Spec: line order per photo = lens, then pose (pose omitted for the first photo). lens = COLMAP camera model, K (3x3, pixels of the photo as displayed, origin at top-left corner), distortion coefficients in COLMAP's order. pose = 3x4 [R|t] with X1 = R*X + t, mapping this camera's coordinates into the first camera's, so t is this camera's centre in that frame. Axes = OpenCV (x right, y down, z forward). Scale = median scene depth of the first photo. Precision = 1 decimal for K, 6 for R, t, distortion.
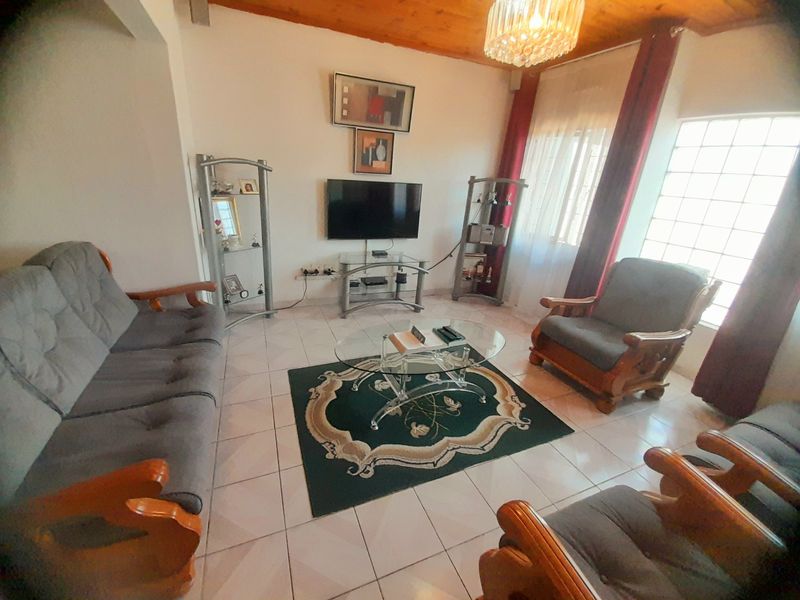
lens RADIAL K [[321.9, 0, 385.4], [0, 321.9, 293.2], [0, 0, 1]] dist [-0.000582, -0.000448]
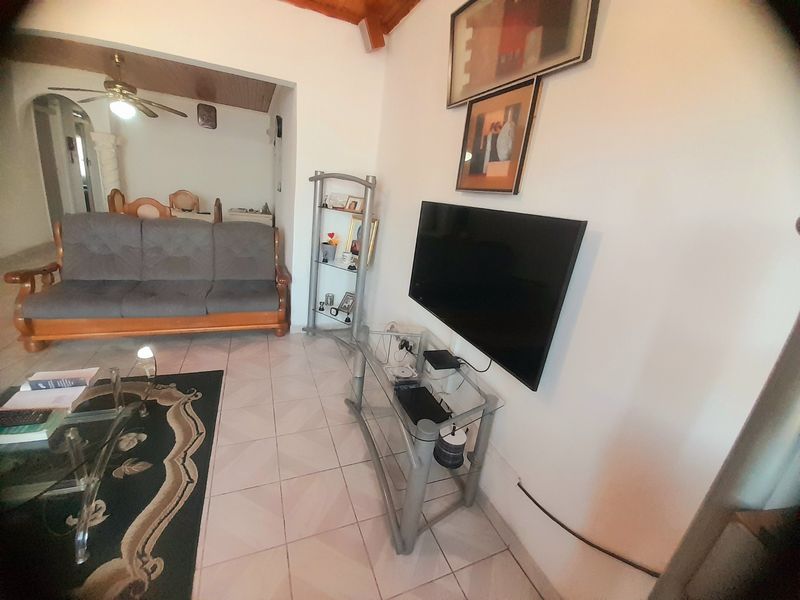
lens RADIAL K [[321.9, 0, 385.4], [0, 321.9, 293.2], [0, 0, 1]] dist [-0.000582, -0.000448]
pose [[0.005572, 0.230890, -0.972964, 0.488939], [-0.448654, 0.870131, 0.203918, -0.316092], [0.893688, 0.435388, 0.108438, 1.014050]]
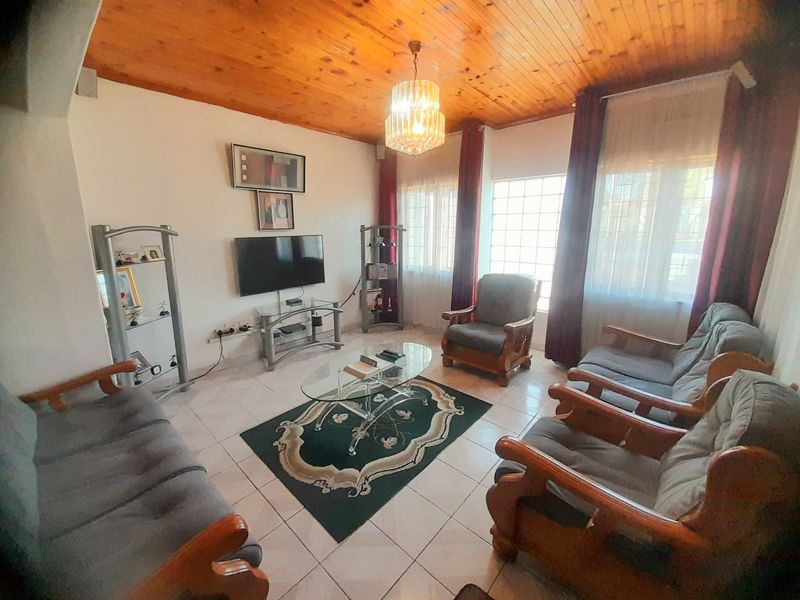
lens RADIAL K [[319.6, 0, 388.2], [0, 319.6, 288.7], [0, 0, 1]] dist [0.000390, -0.000042]
pose [[0.904322, -0.147342, 0.400614, -0.180243], [0.203119, 0.974006, -0.100277, 0.003072], [-0.375426, 0.172055, 0.910743, -0.087353]]
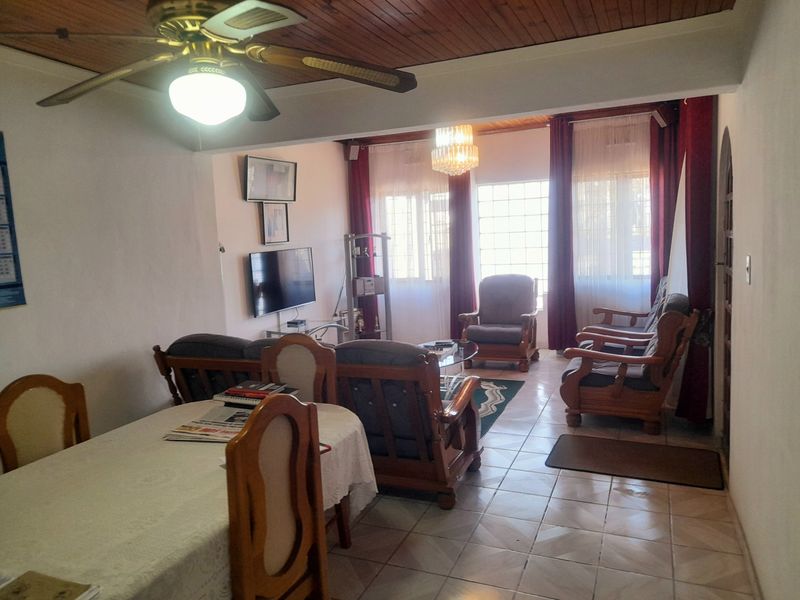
lens RADIAL K [[587.2, 0, 400.0], [0, 587.2, 300.0], [0, 0, 1]] dist [0.001968, 0.000550]
pose [[0.702194, -0.182662, 0.688155, -1.151545], [0.330337, 0.939787, -0.087621, 0.075803], [-0.630714, 0.288850, 0.720253, -0.517850]]
